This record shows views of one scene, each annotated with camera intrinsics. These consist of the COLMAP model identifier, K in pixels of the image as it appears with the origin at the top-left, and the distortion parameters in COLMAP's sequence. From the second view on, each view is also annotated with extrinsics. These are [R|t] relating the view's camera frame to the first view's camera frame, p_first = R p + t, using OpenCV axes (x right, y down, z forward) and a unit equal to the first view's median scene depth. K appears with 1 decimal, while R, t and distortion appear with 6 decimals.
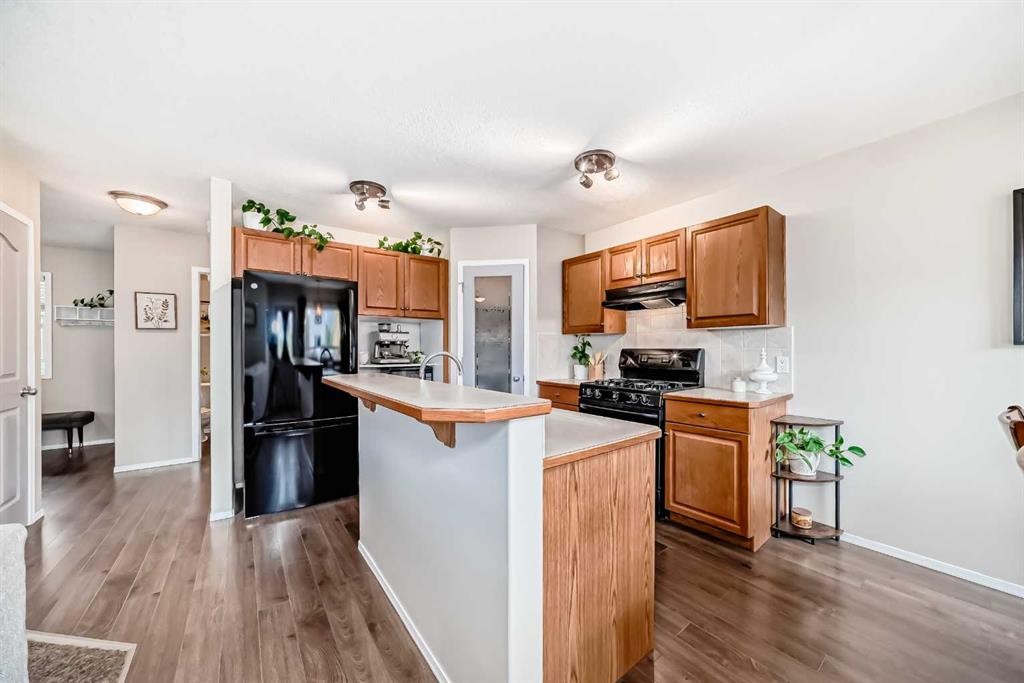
lens RADIAL K [[362.4, 0, 513.8], [0, 362.4, 348.9], [0, 0, 1]] dist [-0.026318, 0.007420]
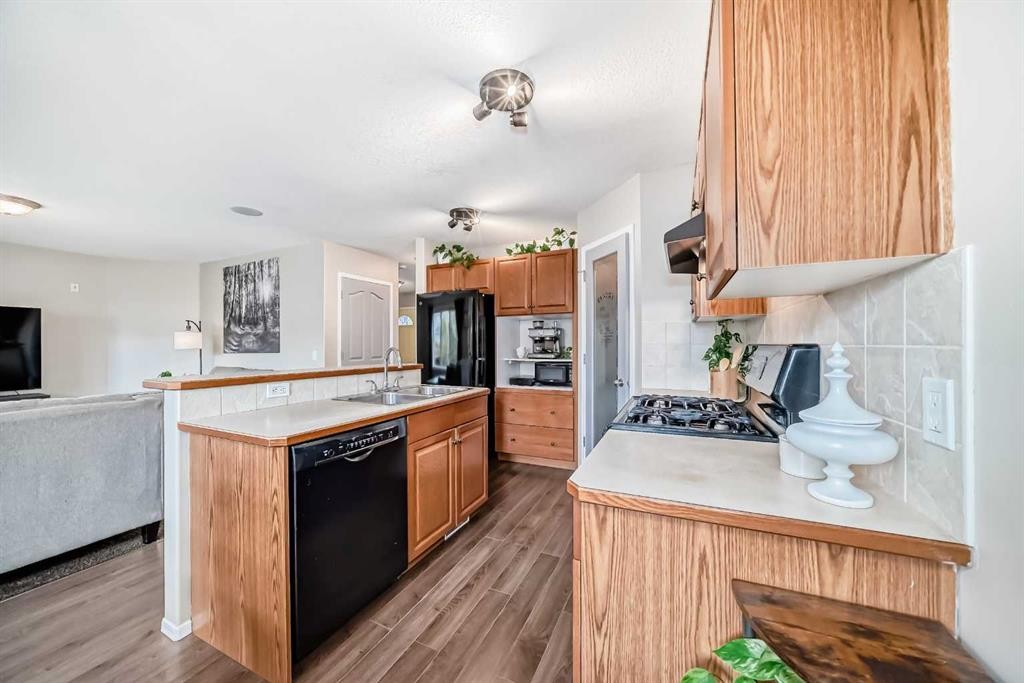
lens RADIAL K [[360.0, 0, 514.4], [0, 360.0, 346.2], [0, 0, 1]] dist [-0.027271, 0.007368]
pose [[0.476263, 0.004269, -0.879293, 0.681038], [0.001106, 0.999985, 0.005454, -0.001570], [0.879302, -0.003571, 0.476251, 0.524237]]
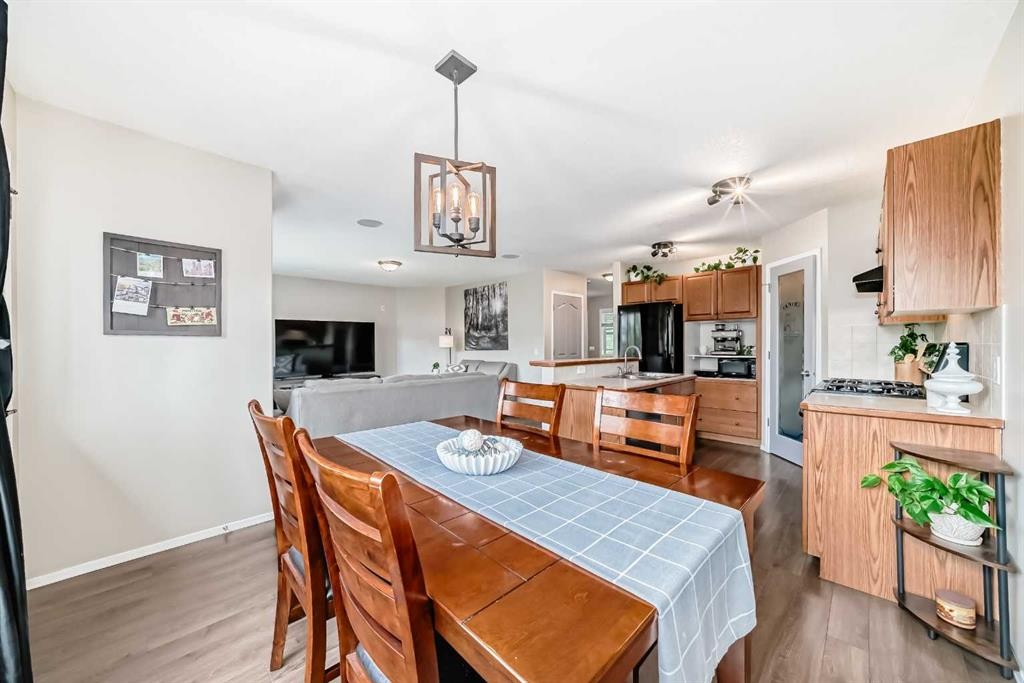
lens RADIAL K [[362.4, 0, 513.8], [0, 362.4, 348.9], [0, 0, 1]] dist [-0.026318, 0.007420]
pose [[0.142212, 0.012491, -0.989757, 1.011945], [0.003743, 0.999906, 0.013157, -0.001602], [0.989829, -0.005576, 0.142152, 0.096231]]
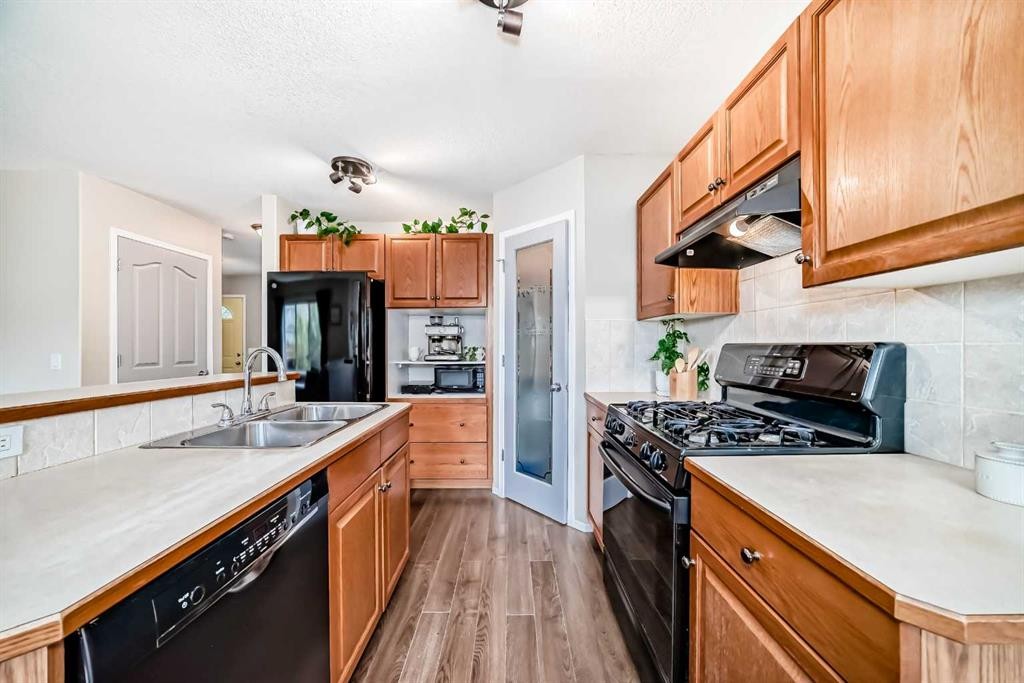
lens RADIAL K [[360.0, 0, 514.4], [0, 360.0, 346.2], [0, 0, 1]] dist [-0.027271, 0.007368]
pose [[0.801761, 0.002489, -0.597640, 0.417280], [-0.001383, 0.999996, 0.002309, 0.002637], [0.597644, -0.001024, 0.801761, 0.483206]]
